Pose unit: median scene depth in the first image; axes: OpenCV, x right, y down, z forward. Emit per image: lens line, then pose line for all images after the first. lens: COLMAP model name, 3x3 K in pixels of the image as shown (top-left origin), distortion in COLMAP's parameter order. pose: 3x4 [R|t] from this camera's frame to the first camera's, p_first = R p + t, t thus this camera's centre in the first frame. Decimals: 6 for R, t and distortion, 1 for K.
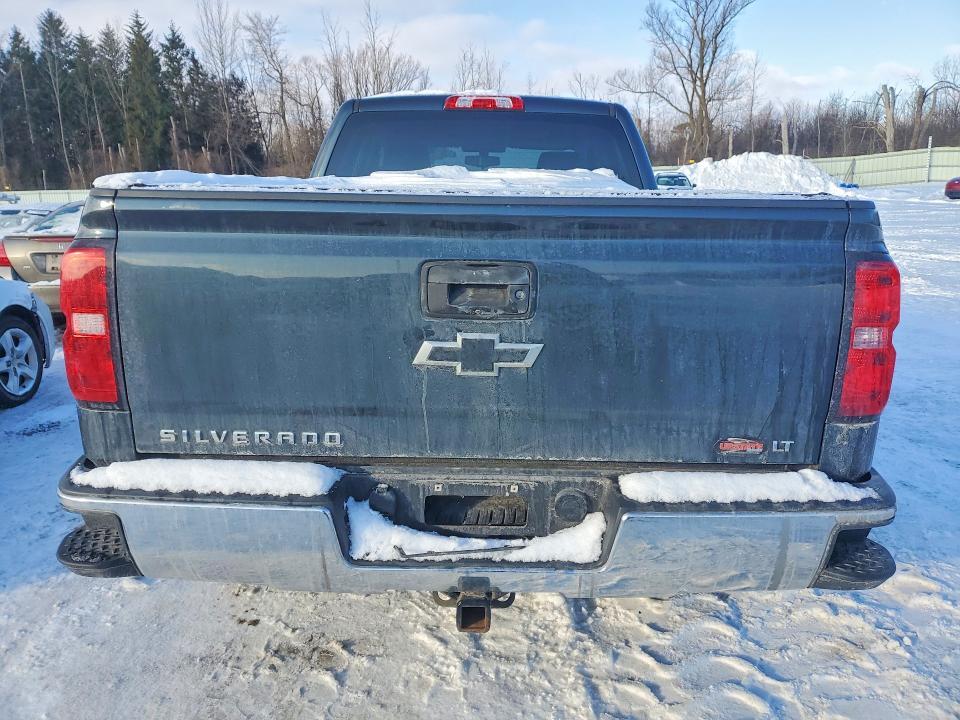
lens RADIAL K [[741.5, 0, 481.7], [0, 741.5, 356.3], [0, 0, 1]] dist [0.002486, 0.014966]
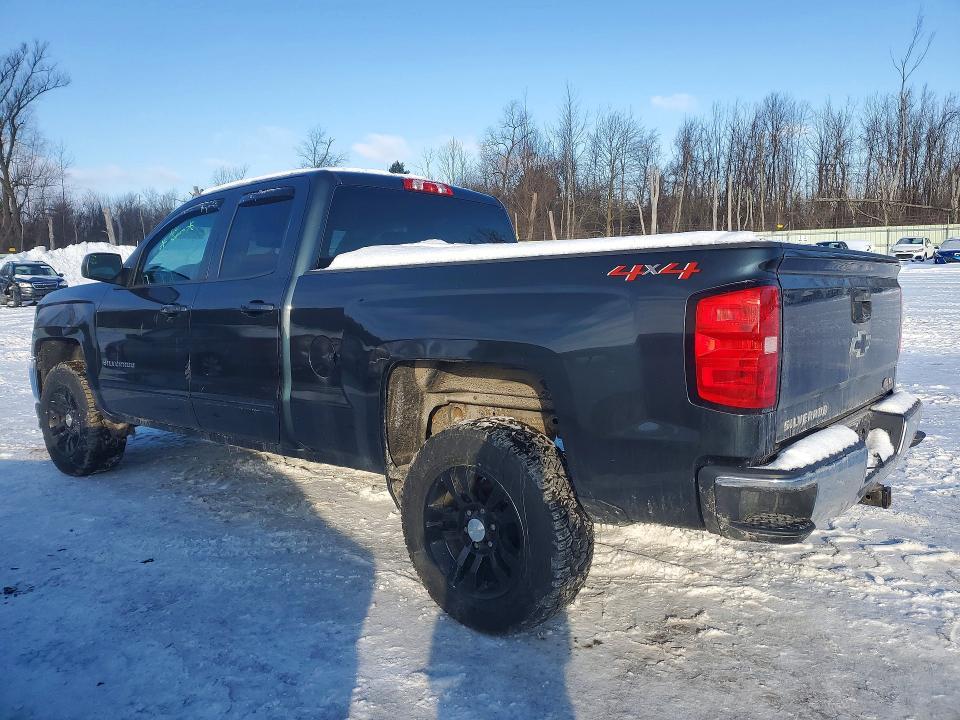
lens RADIAL K [[741.5, 0, 483.0], [0, 741.5, 361.5], [0, 0, 1]] dist [0.002486, 0.014966]
pose [[0.638206, -0.095672, 0.763898, -0.776271], [0.180678, 0.983149, -0.027817, -0.030530], [-0.748364, 0.155772, 0.644737, 0.229910]]
